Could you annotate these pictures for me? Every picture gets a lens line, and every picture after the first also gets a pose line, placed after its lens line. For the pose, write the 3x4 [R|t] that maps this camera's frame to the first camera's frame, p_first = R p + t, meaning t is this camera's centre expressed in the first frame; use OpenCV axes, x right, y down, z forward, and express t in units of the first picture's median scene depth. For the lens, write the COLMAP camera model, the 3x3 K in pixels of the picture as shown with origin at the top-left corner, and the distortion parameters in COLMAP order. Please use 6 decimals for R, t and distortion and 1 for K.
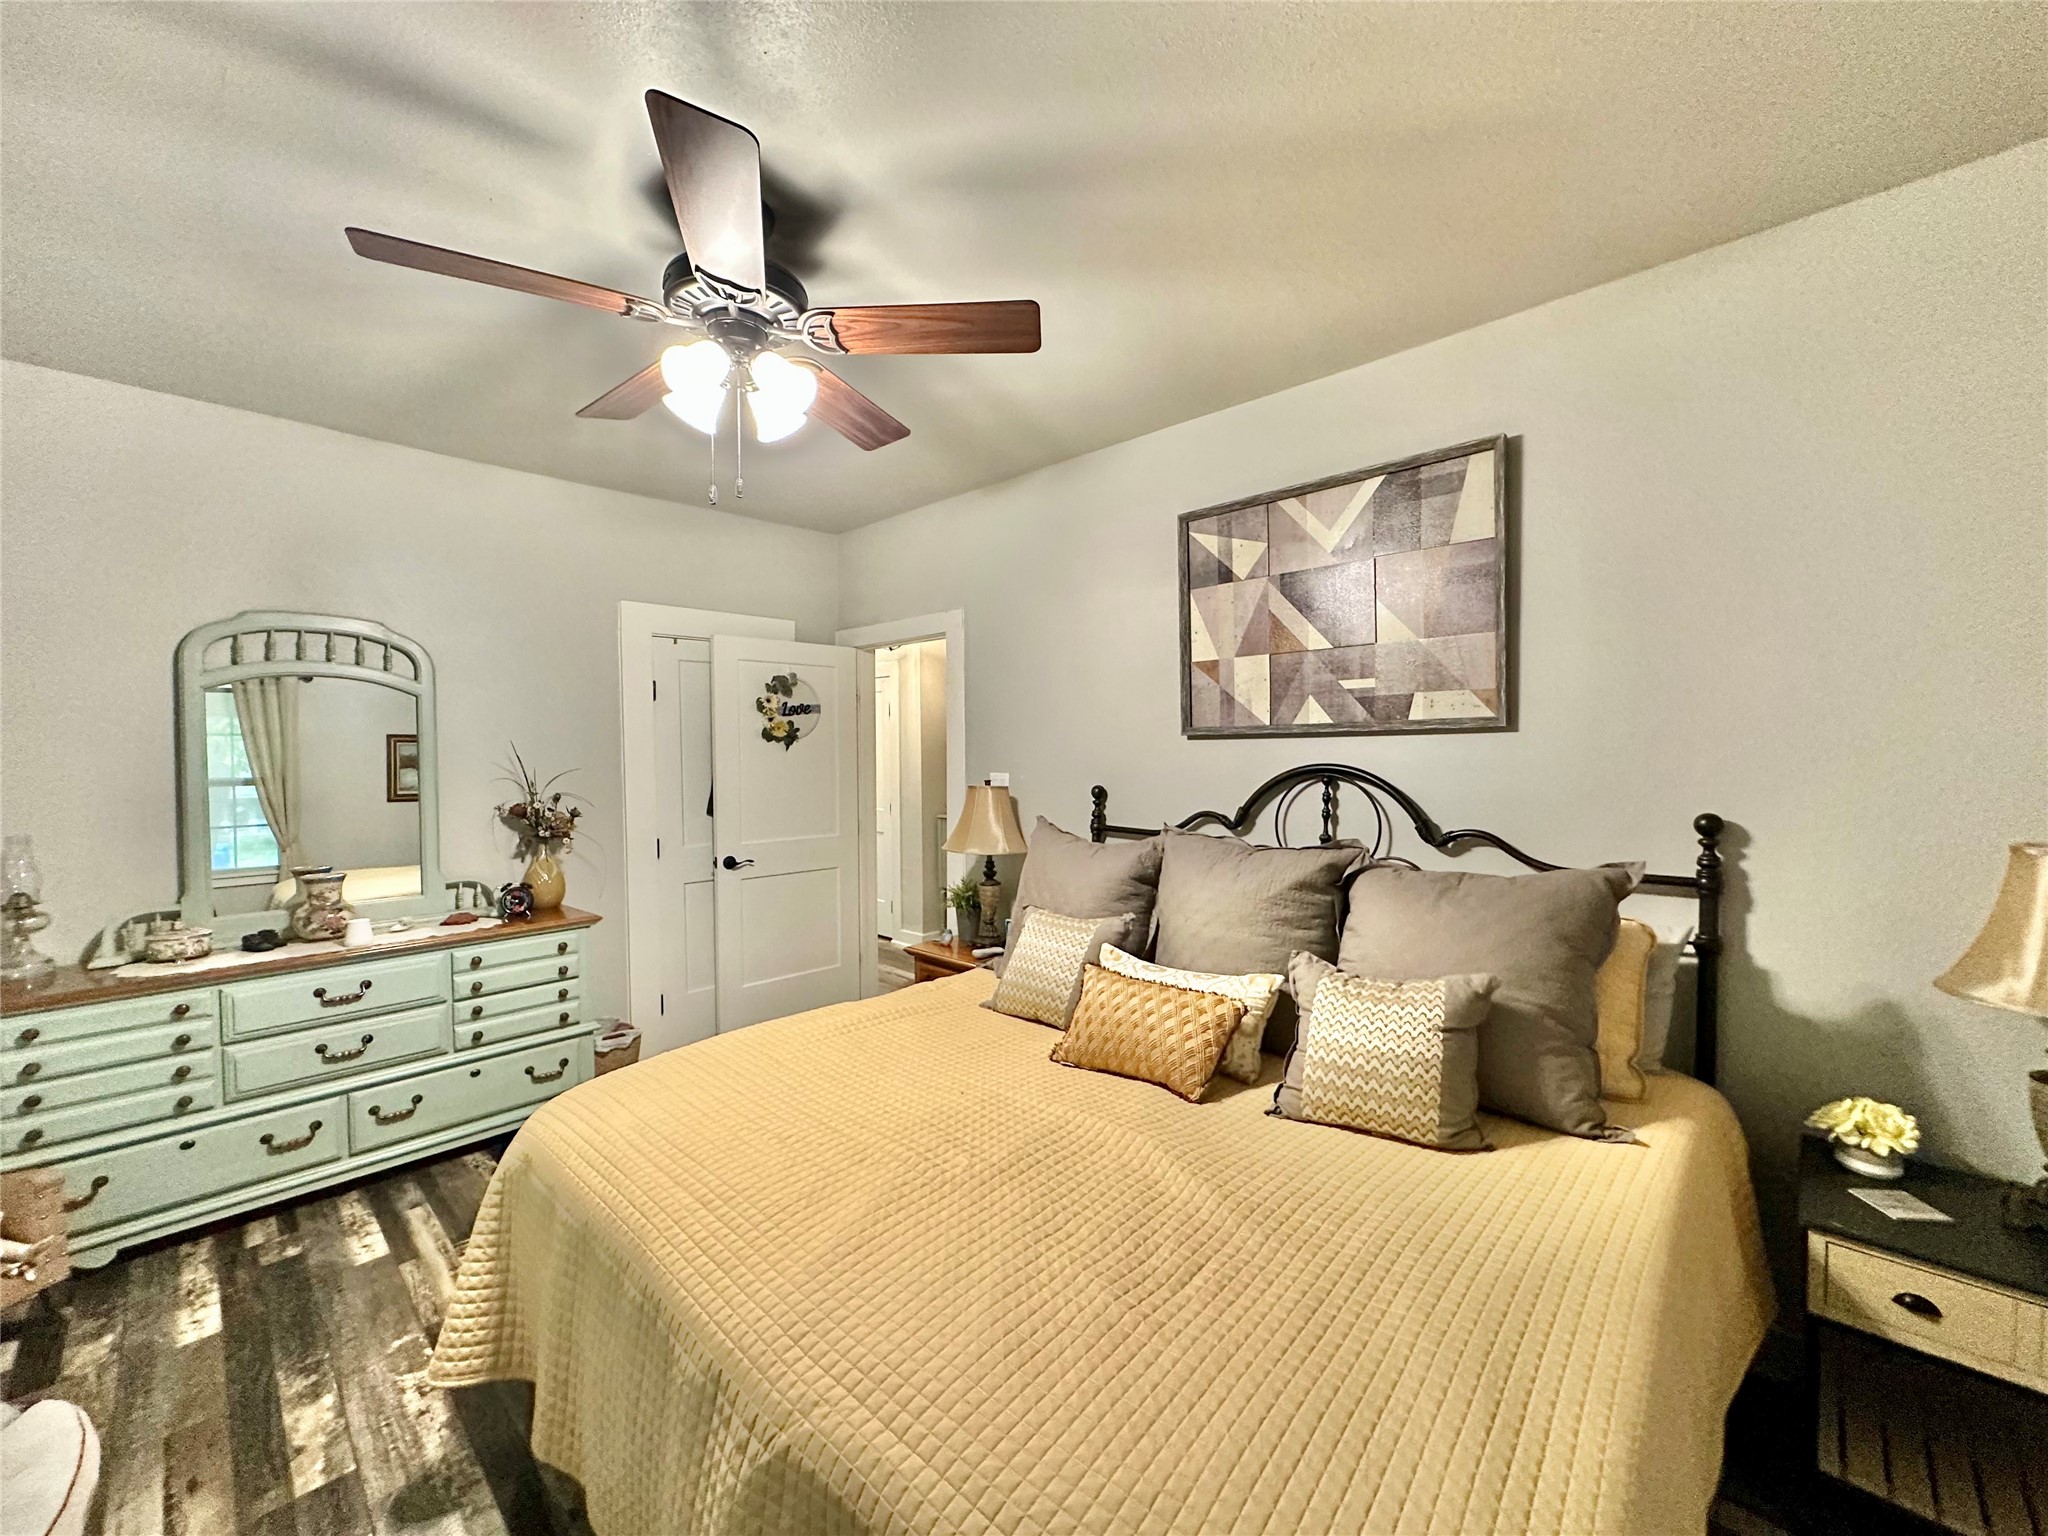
lens RADIAL K [[814.1, 0, 1021.1], [0, 814.1, 771.3], [0, 0, 1]] dist [-0.003115, 0.000813]
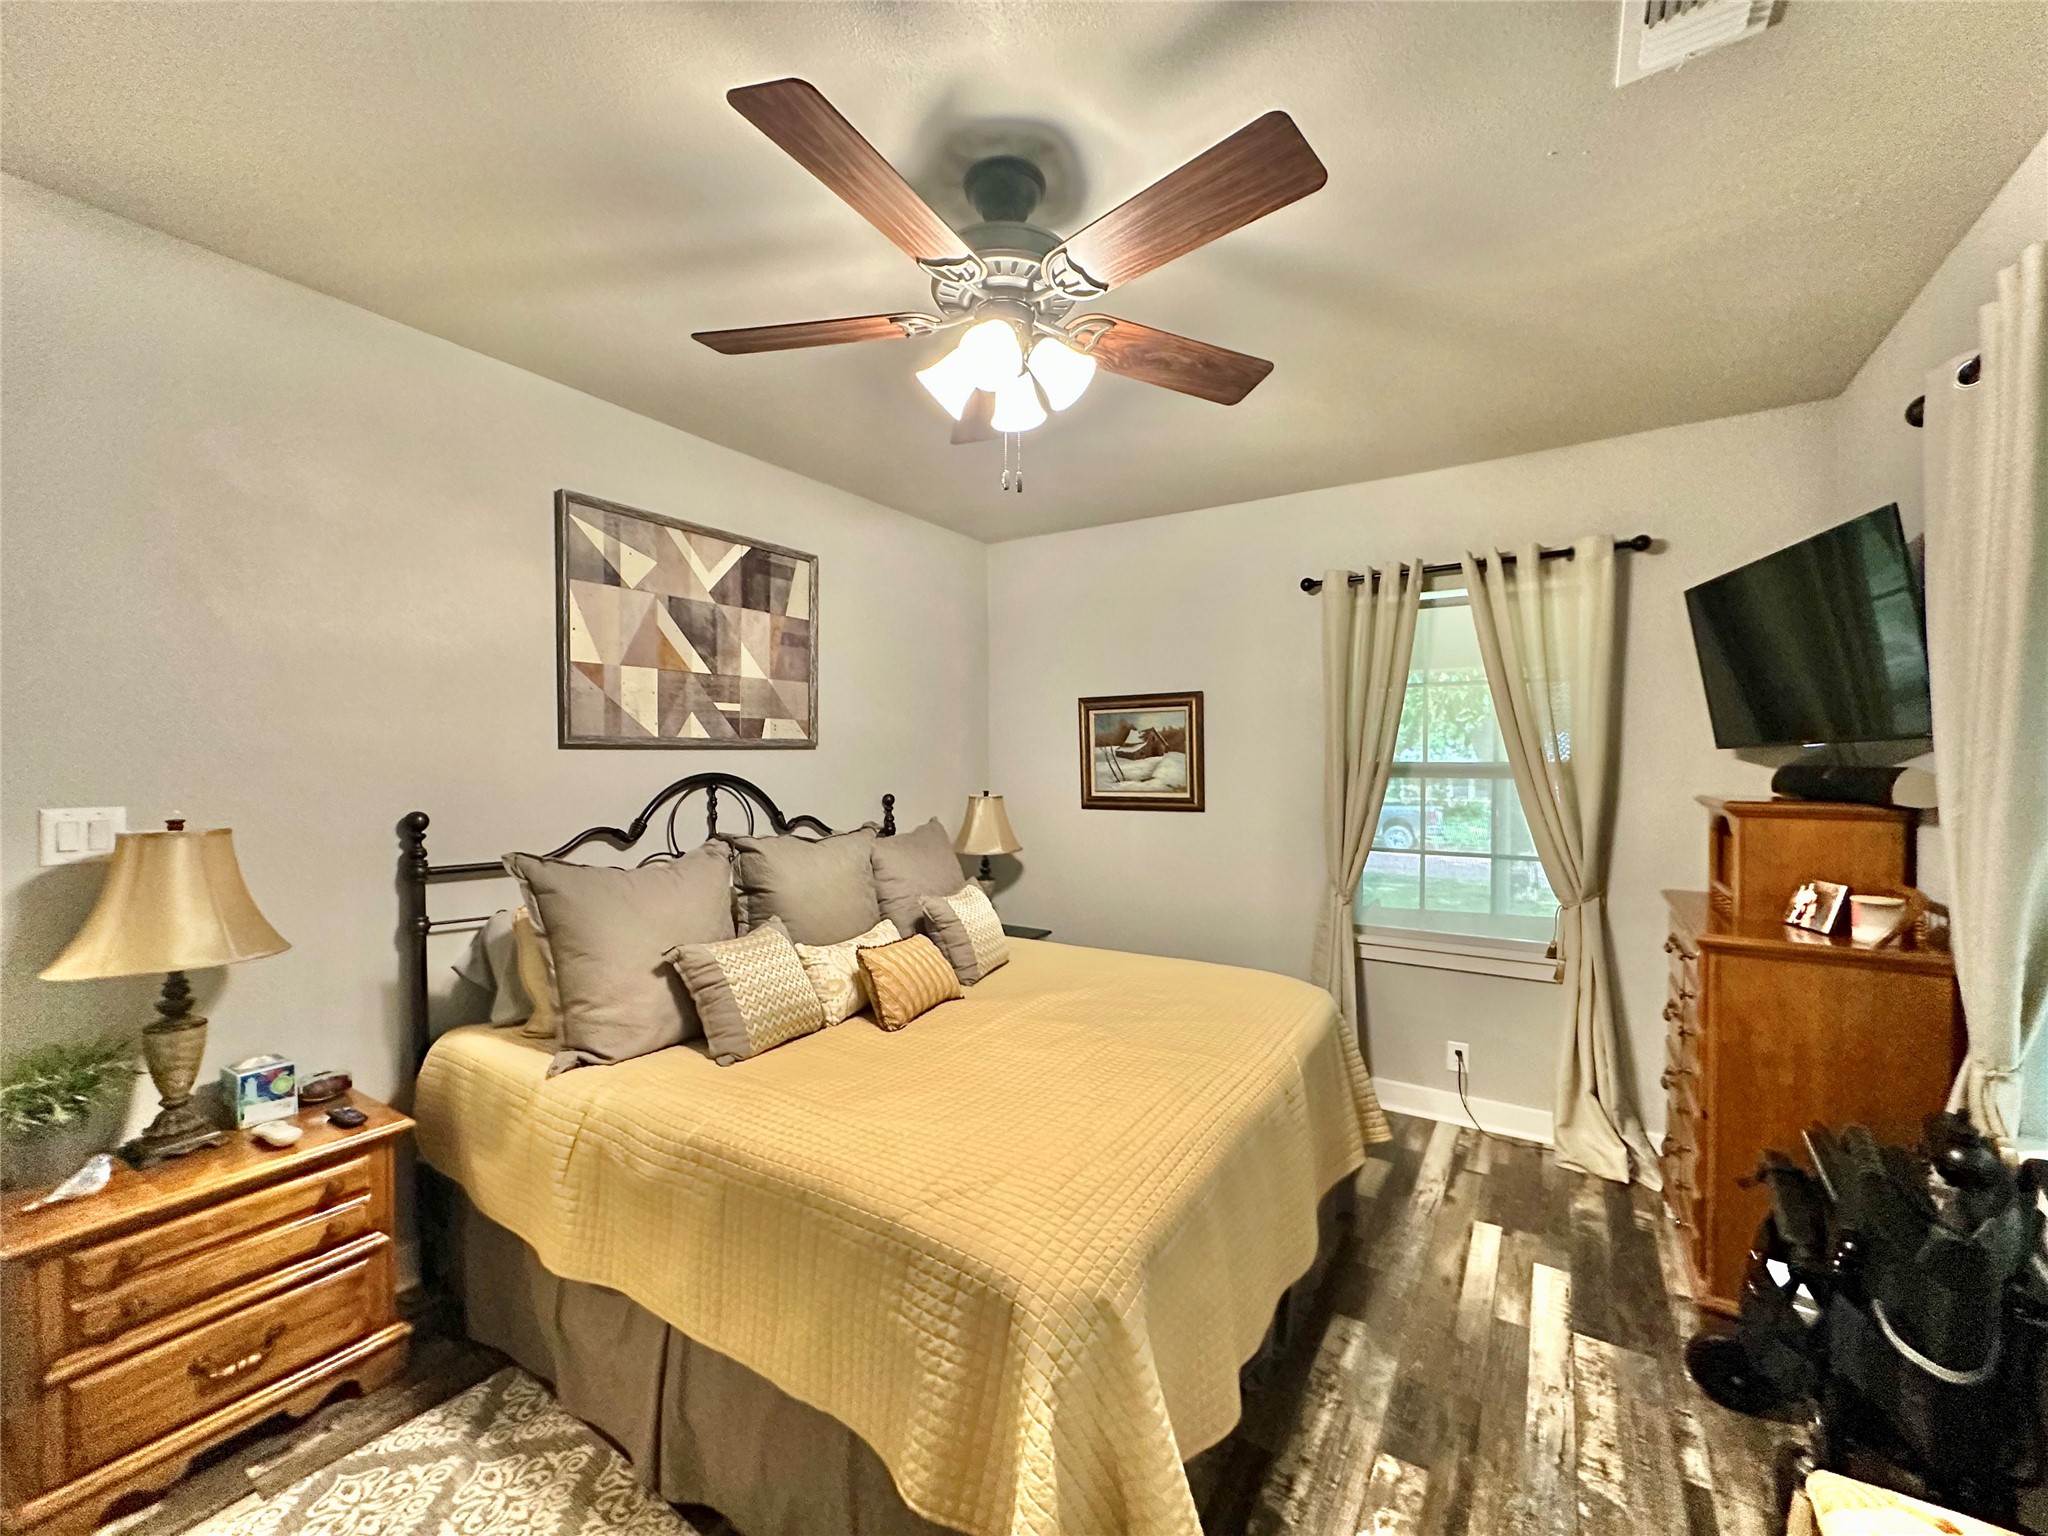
lens RADIAL K [[814.1, 0, 1013.4], [0, 814.1, 767.2], [0, 0, 1]] dist [-0.003115, 0.000813]
pose [[-0.176229, 0.005009, 0.984336, -0.800670], [0.040456, 0.999179, 0.002159, -0.002746], [-0.983517, 0.040203, -0.176287, 0.749572]]
